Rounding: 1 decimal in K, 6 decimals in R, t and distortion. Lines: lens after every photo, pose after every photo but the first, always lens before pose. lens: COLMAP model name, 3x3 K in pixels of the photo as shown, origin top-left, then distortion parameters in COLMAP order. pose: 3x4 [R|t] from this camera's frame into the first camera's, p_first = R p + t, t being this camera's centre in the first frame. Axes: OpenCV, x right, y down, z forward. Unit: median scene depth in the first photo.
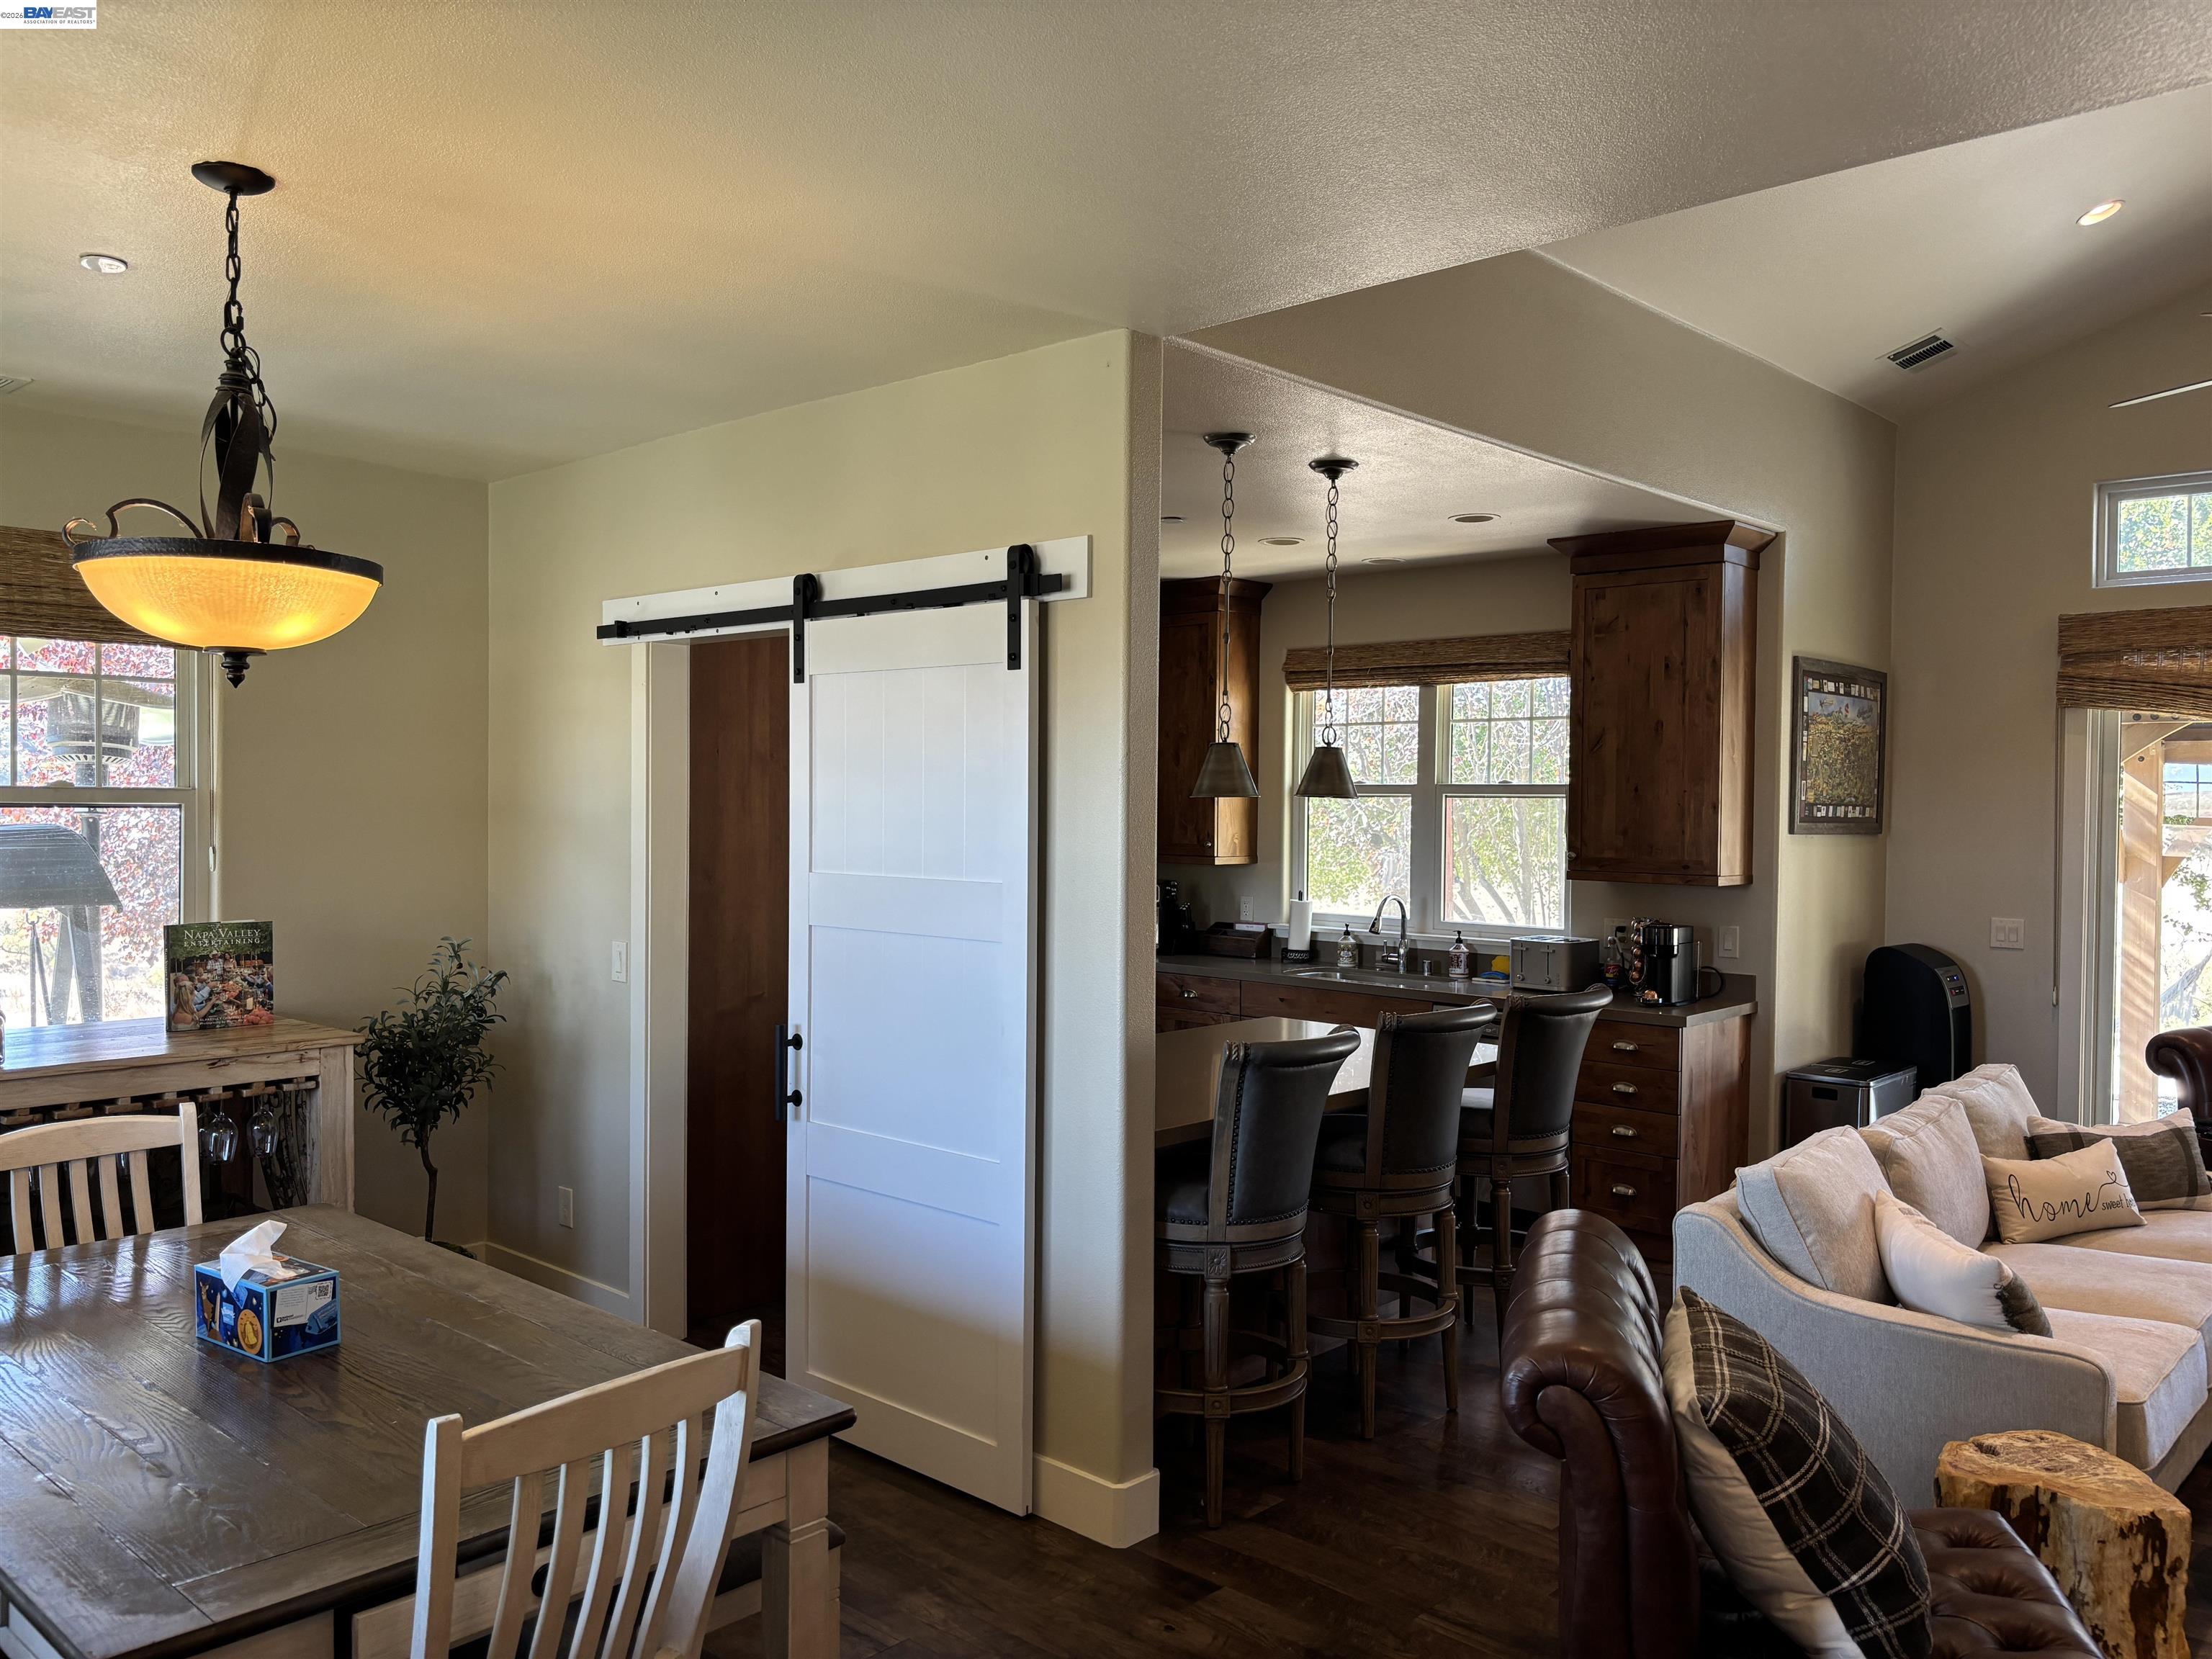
lens RADIAL K [[1667.9, 0, 1098.0], [0, 1667.9, 826.8], [0, 0, 1]] dist [0.044194, -0.048375]
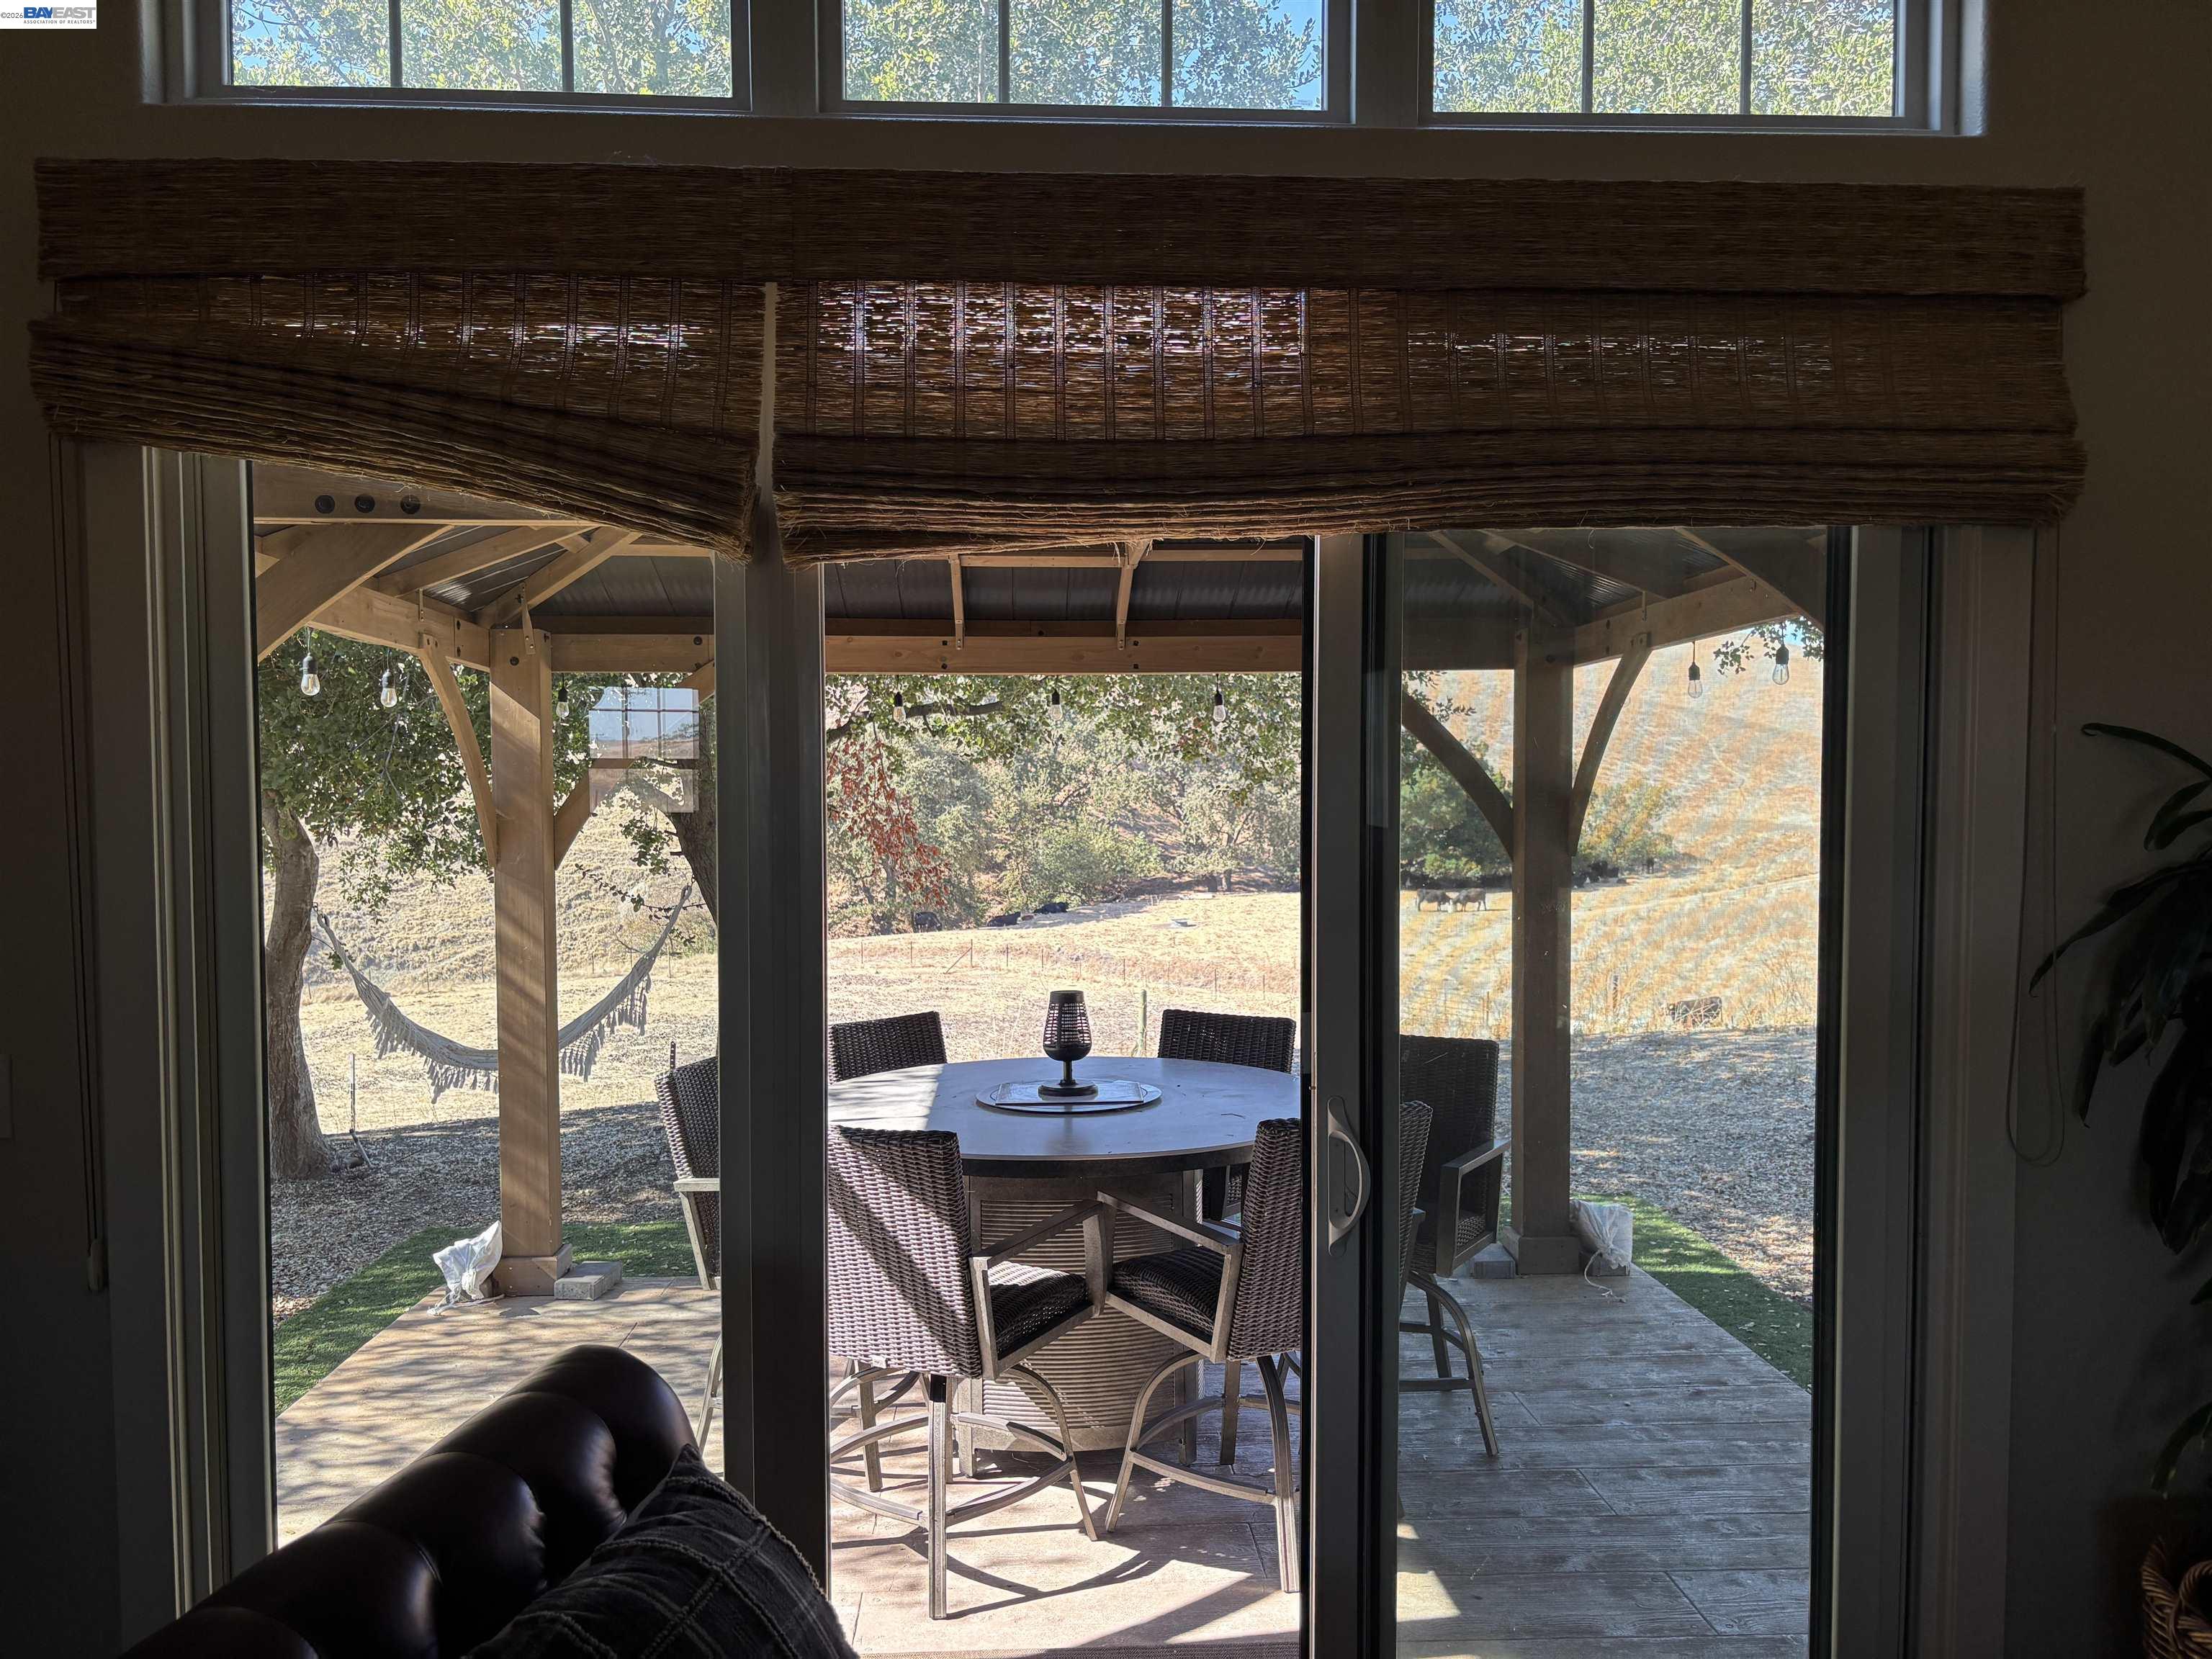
lens RADIAL K [[1748.8, 0, 1148.3], [0, 1748.8, 832.0], [0, 0, 1]] dist [0.004913, 0.000827]
pose [[0.678801, -0.044757, 0.732957, 0.621473], [0.019916, 0.998896, 0.042551, -0.001980], [-0.734052, -0.014286, 0.678942, 0.809276]]
